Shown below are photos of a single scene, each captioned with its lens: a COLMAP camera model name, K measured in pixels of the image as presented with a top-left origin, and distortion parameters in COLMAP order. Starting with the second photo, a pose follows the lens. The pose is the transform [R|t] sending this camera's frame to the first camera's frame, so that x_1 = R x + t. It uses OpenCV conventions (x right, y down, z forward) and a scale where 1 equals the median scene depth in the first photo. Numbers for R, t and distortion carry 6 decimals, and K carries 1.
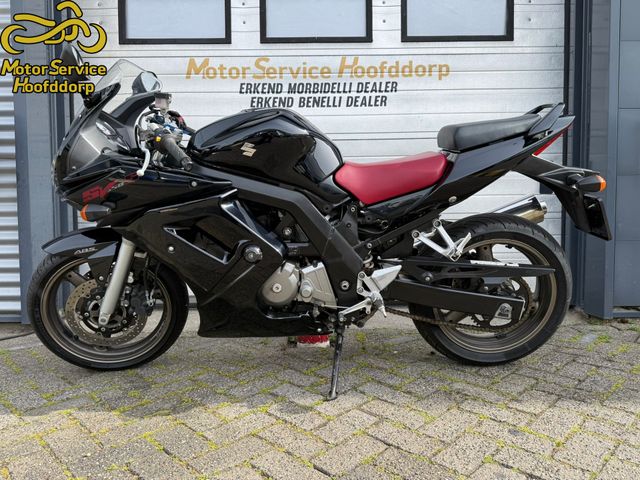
lens RADIAL K [[451.3, 0, 320.0], [0, 451.3, 240.0], [0, 0, 1]] dist [0.035953, -0.031439]
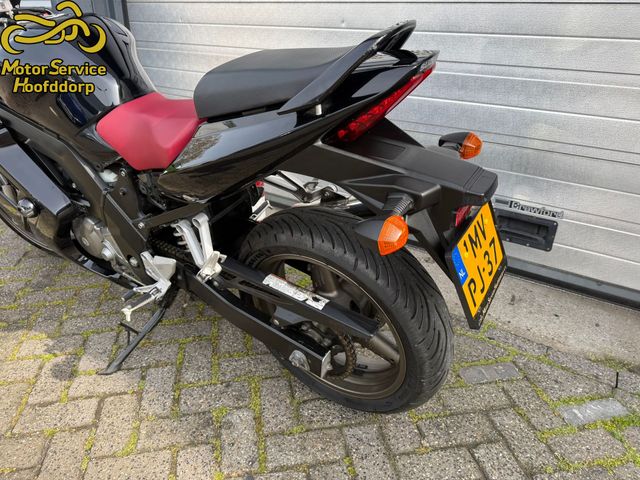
lens RADIAL K [[451.3, 0, 320.0], [0, 451.3, 240.0], [0, 0, 1]] dist [0.035953, -0.031439]
pose [[0.830205, 0.266803, -0.489465, 0.733178], [-0.070222, 0.921088, 0.382970, -0.274262], [0.553018, -0.283573, 0.783427, 0.556215]]
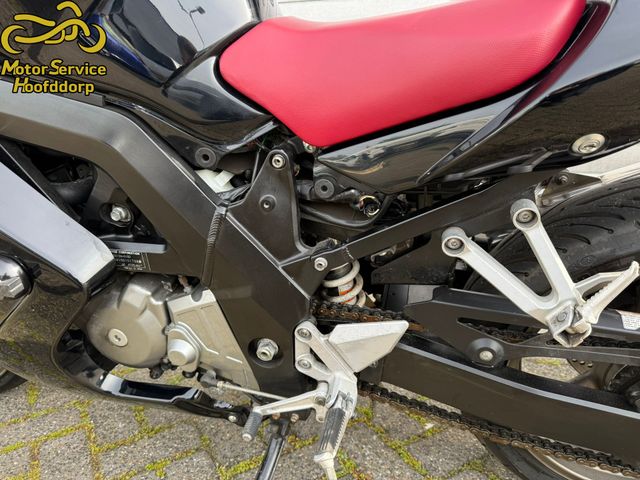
lens RADIAL K [[466.9, 0, 323.3], [0, 466.9, 240.5], [0, 0, 1]] dist [0.027567, -0.002499]
pose [[0.969572, 0.070555, -0.234417, 0.196155], [-0.021430, 0.978353, 0.205829, -0.082000], [0.243865, -0.194542, 0.950096, 0.638452]]
